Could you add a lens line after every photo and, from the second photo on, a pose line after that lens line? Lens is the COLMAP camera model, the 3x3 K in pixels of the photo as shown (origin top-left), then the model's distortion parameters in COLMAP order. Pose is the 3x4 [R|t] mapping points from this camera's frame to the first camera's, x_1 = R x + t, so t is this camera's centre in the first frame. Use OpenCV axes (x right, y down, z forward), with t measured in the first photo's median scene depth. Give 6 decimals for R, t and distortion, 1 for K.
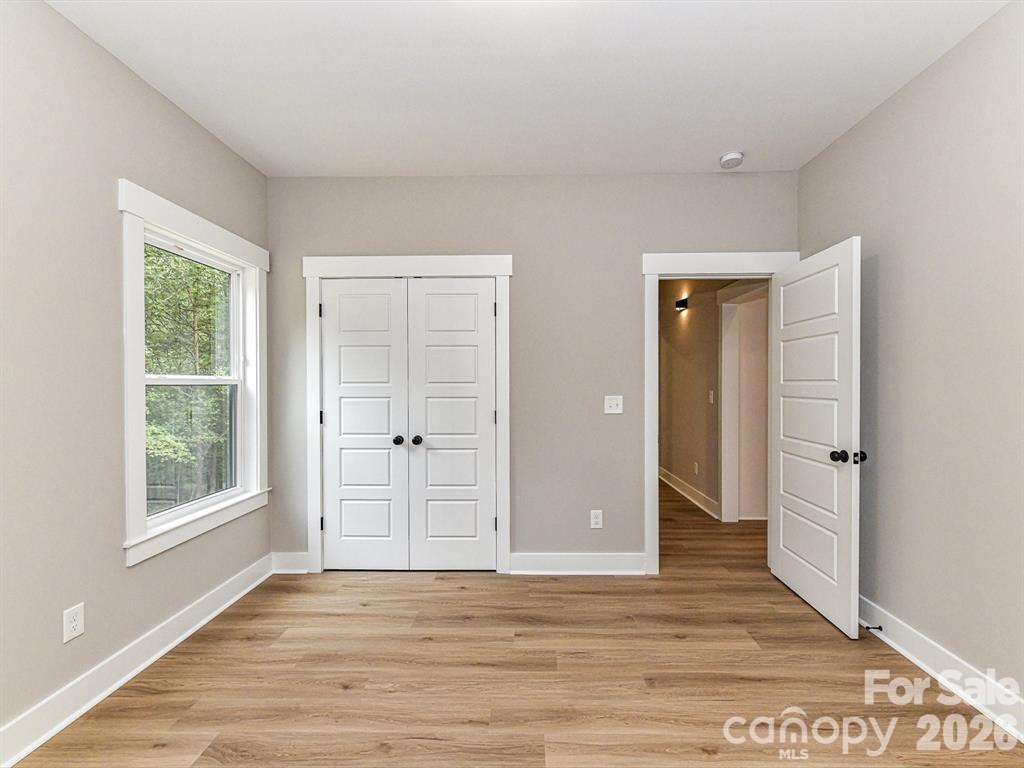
lens RADIAL K [[468.6, 0, 531.4], [0, 468.6, 385.4], [0, 0, 1]] dist [0.002640, -0.000406]
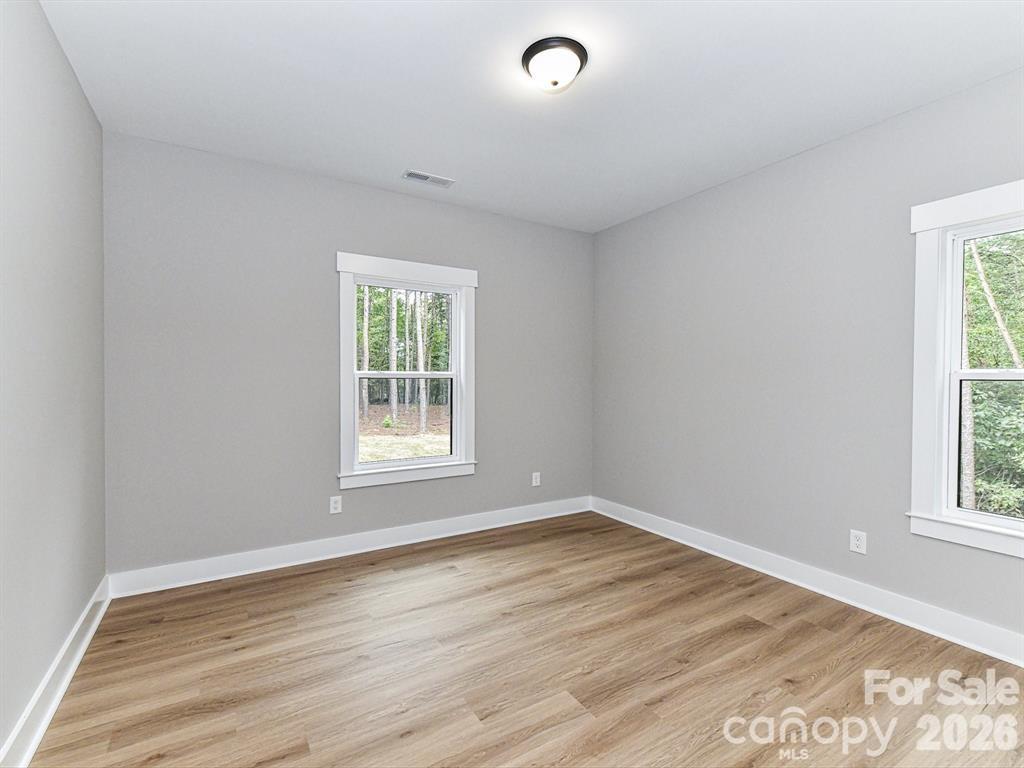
lens RADIAL K [[468.6, 0, 531.4], [0, 468.6, 385.4], [0, 0, 1]] dist [0.002640, -0.000406]
pose [[-0.836799, 0.006195, -0.547476, 0.668482], [-0.005865, 0.999777, 0.020277, 0.002155], [0.547479, 0.020179, -0.836576, 1.687519]]
